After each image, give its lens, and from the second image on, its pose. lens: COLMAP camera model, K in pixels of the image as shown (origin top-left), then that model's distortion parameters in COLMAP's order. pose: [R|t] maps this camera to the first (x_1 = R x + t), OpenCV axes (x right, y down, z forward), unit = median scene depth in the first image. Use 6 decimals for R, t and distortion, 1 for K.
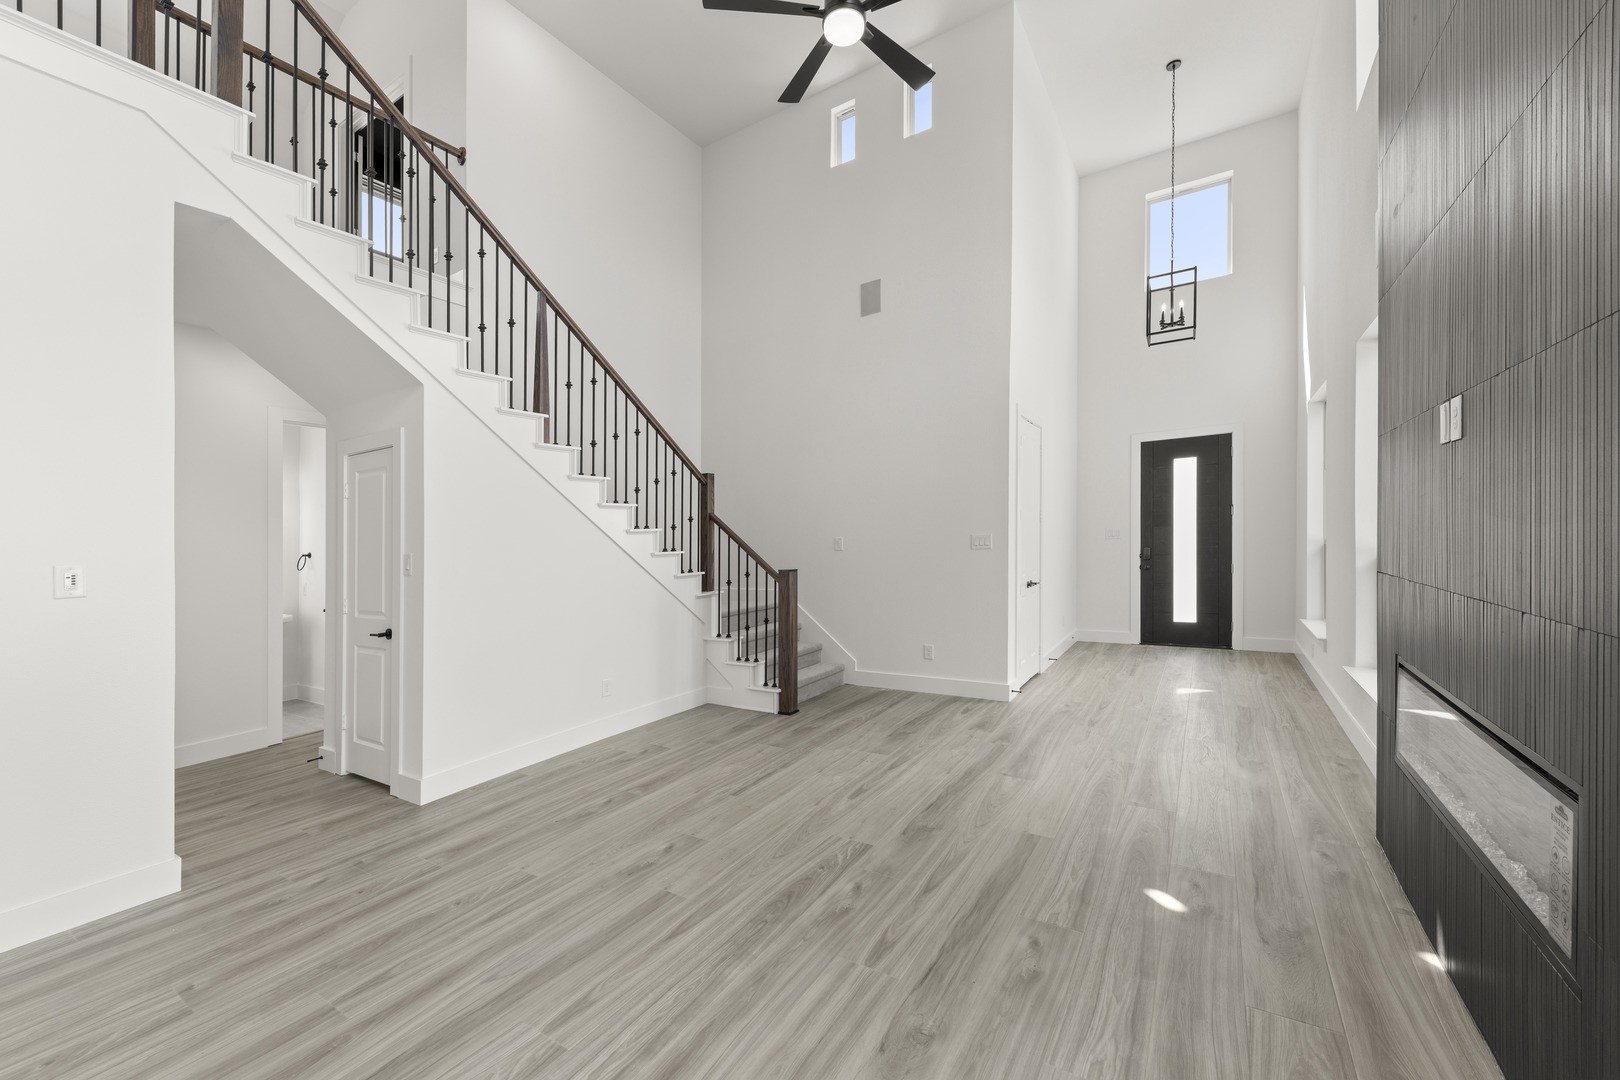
lens RADIAL K [[631.4, 0, 816.6], [0, 631.4, 533.6], [0, 0, 1]] dist [0.010666, -0.001296]
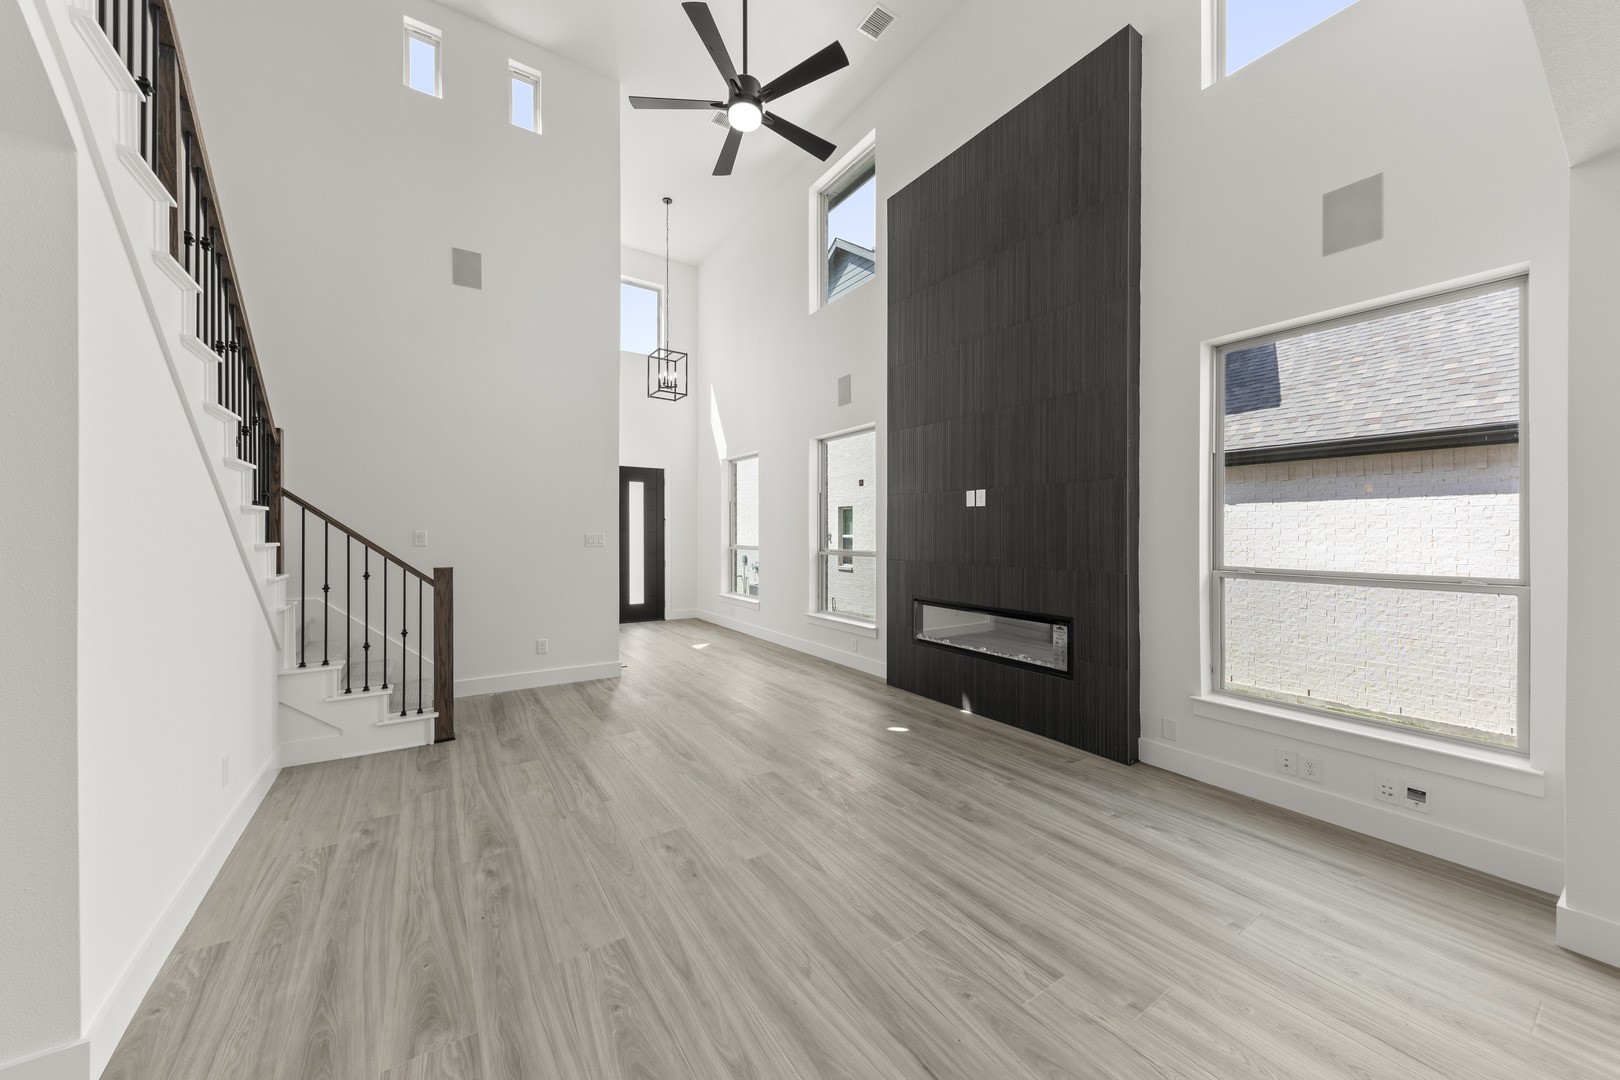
lens RADIAL K [[566.3, 0, 798.1], [0, 566.3, 540.2], [0, 0, 1]] dist [0.004503, -0.000277]
pose [[0.422471, 0.026048, 0.906002, -0.658904], [-0.029212, 0.999459, -0.015113, 0.022701], [-0.905905, -0.020082, 0.423004, 0.323299]]
